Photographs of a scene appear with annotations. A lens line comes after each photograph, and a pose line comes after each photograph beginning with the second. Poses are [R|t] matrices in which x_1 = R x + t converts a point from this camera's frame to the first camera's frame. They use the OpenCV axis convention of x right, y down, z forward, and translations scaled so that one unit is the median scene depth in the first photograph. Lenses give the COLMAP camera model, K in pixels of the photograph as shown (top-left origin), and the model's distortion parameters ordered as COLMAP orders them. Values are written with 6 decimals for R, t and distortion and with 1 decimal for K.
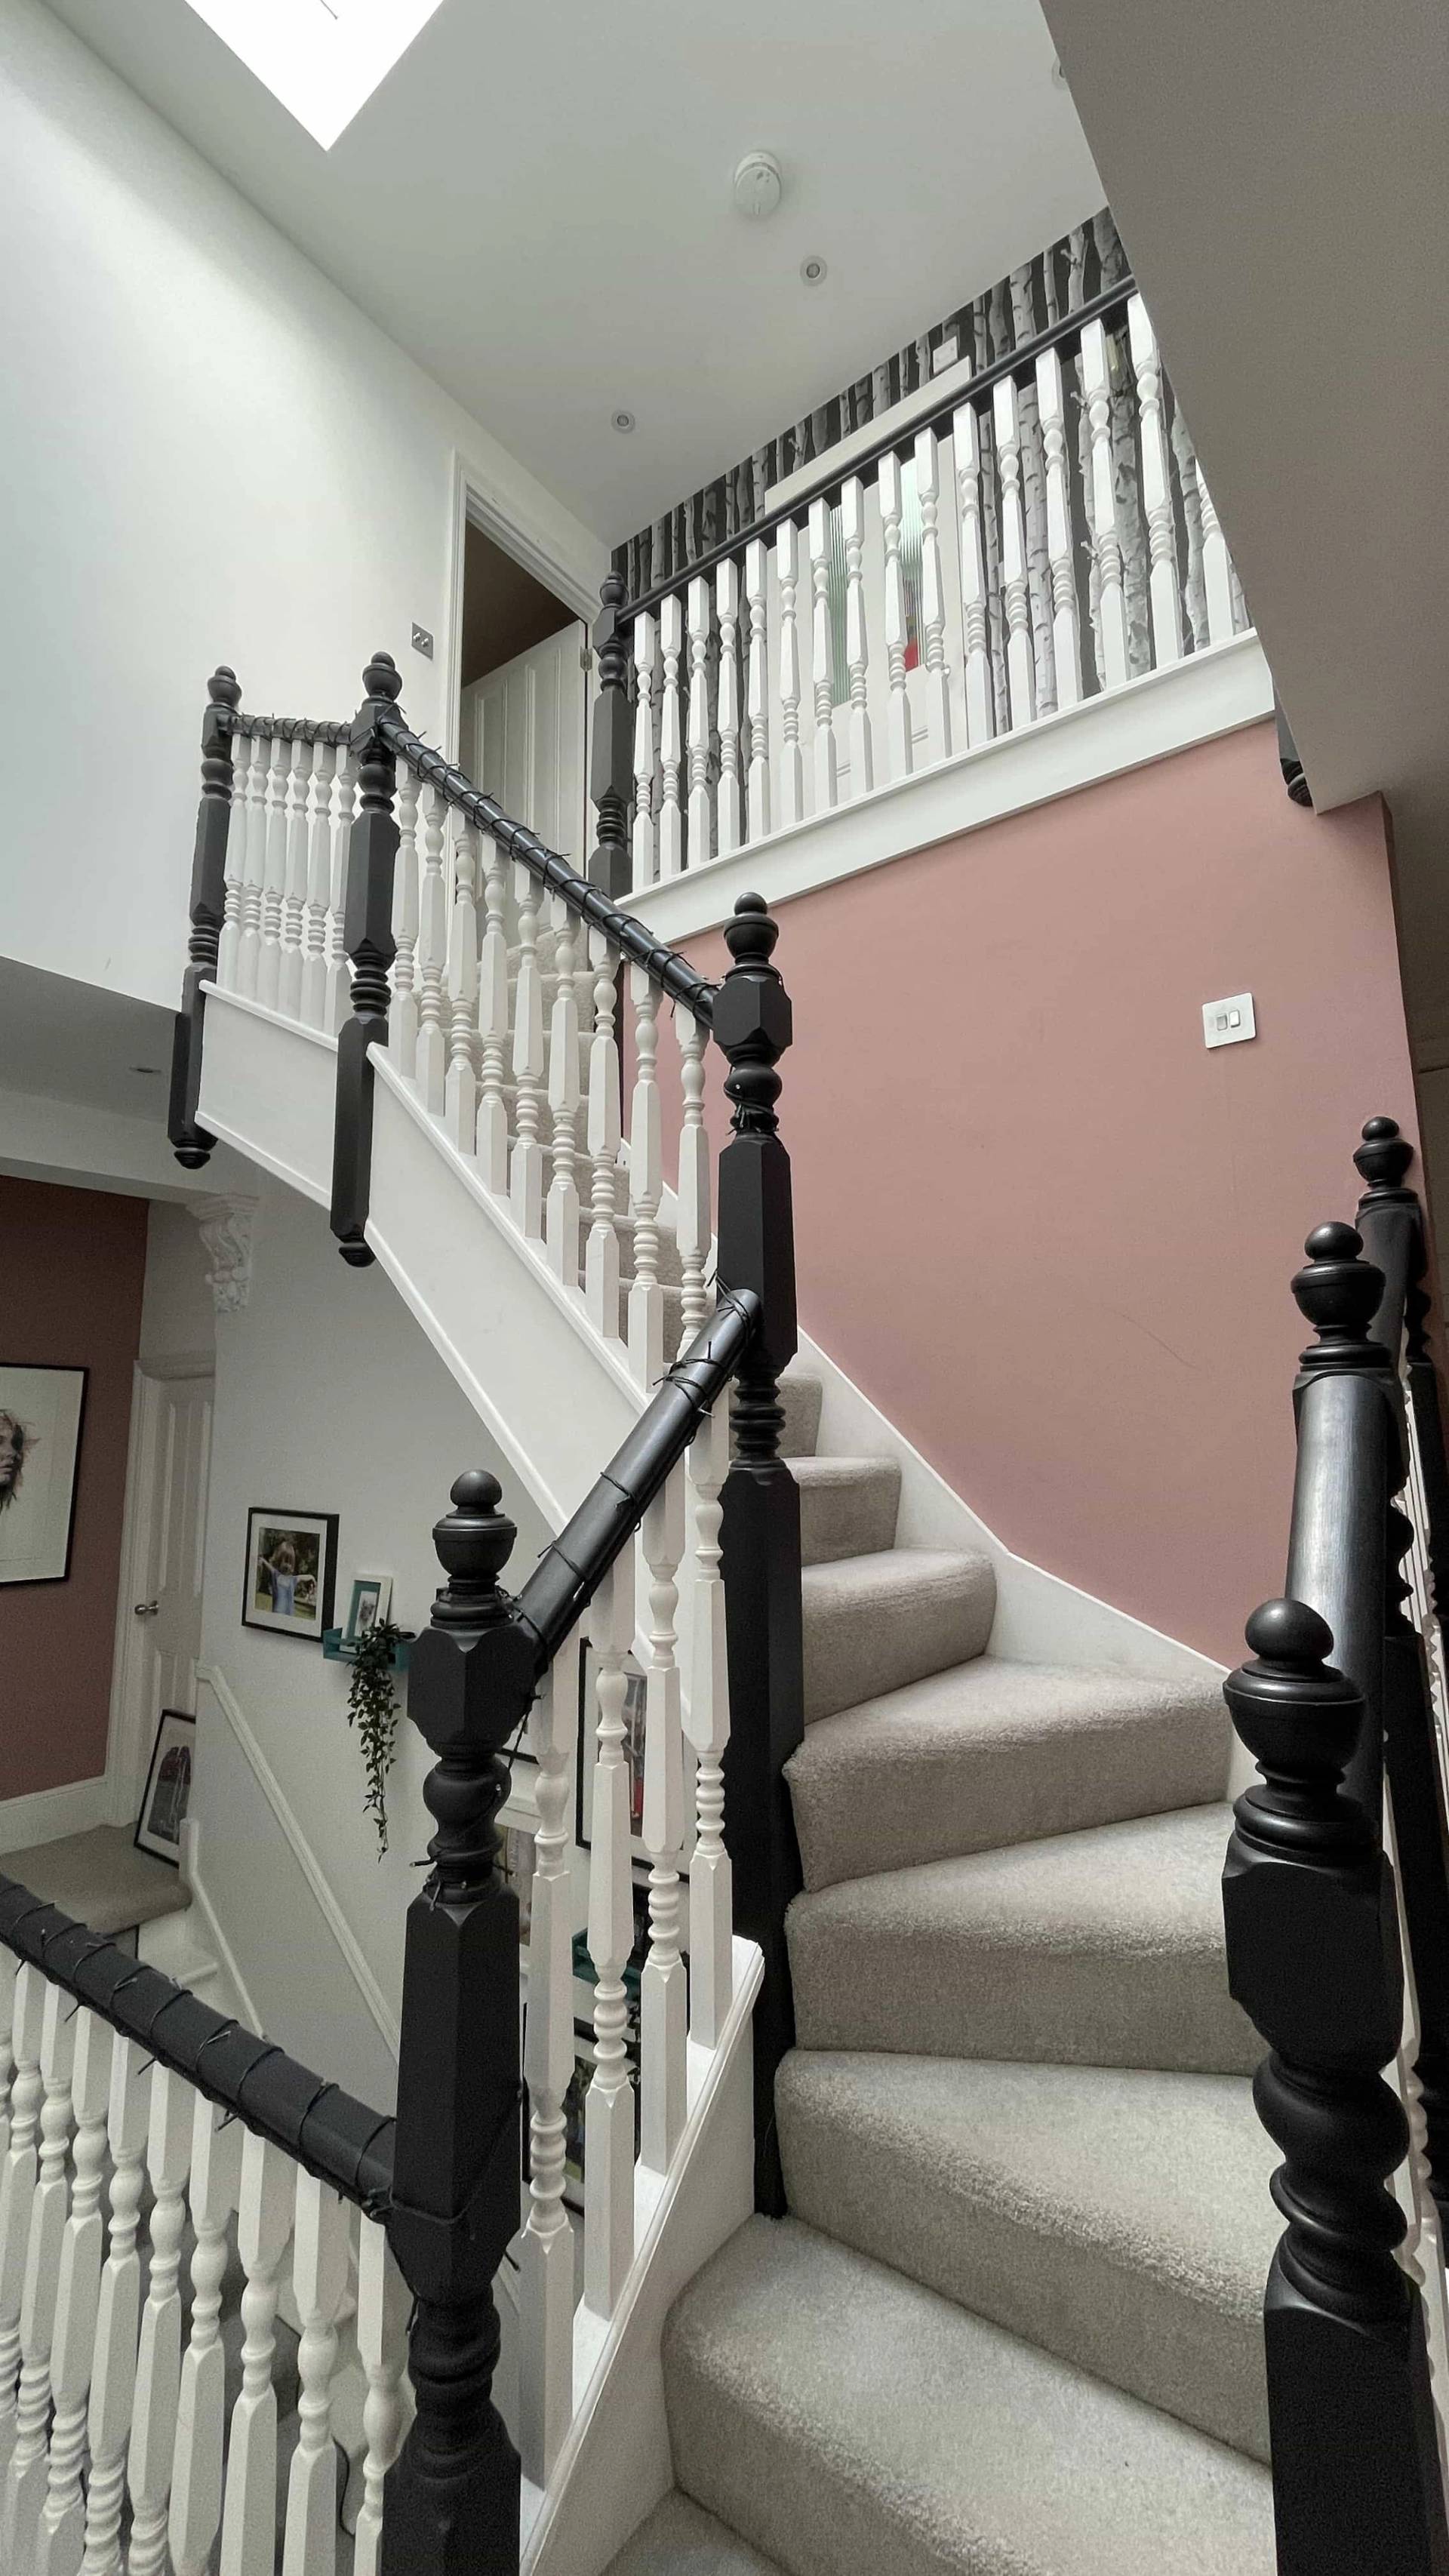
lens RADIAL K [[1044.3, 0, 724.5], [0, 1044.3, 1288.0], [0, 0, 1]] dist [-0.000383, -0.000050]
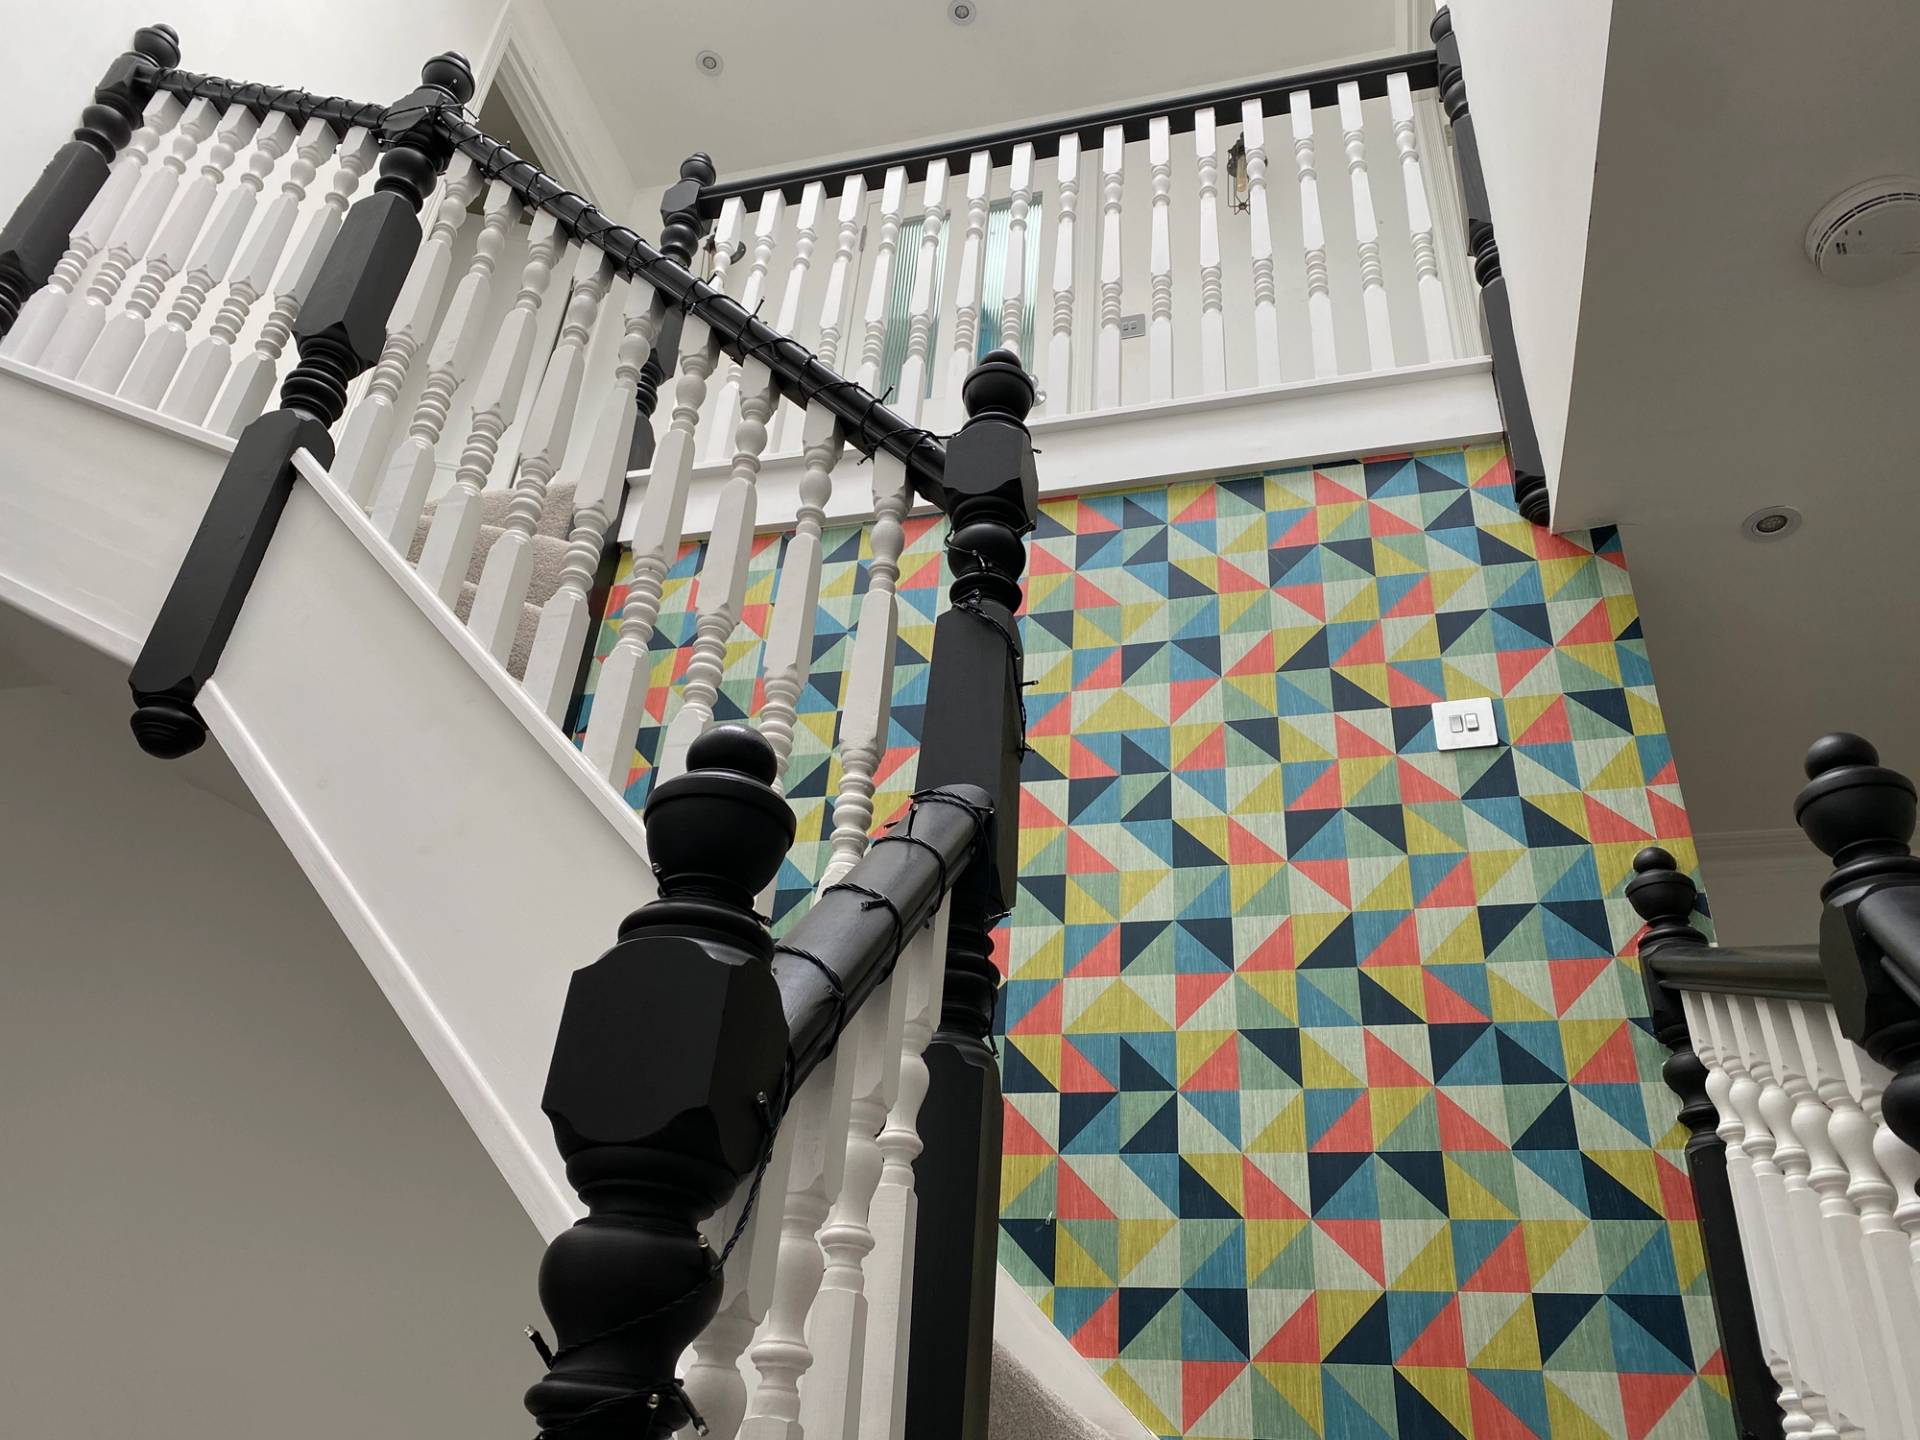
lens RADIAL K [[1476.4, 0, 960.0], [0, 1476.4, 720.0], [0, 0, 1]] dist [0.001446, -0.000508]
pose [[0.920958, 0.272097, 0.278925, -0.178101], [-0.134595, 0.893892, -0.427600, 0.253592], [-0.365677, 0.356260, 0.859860, 0.135347]]
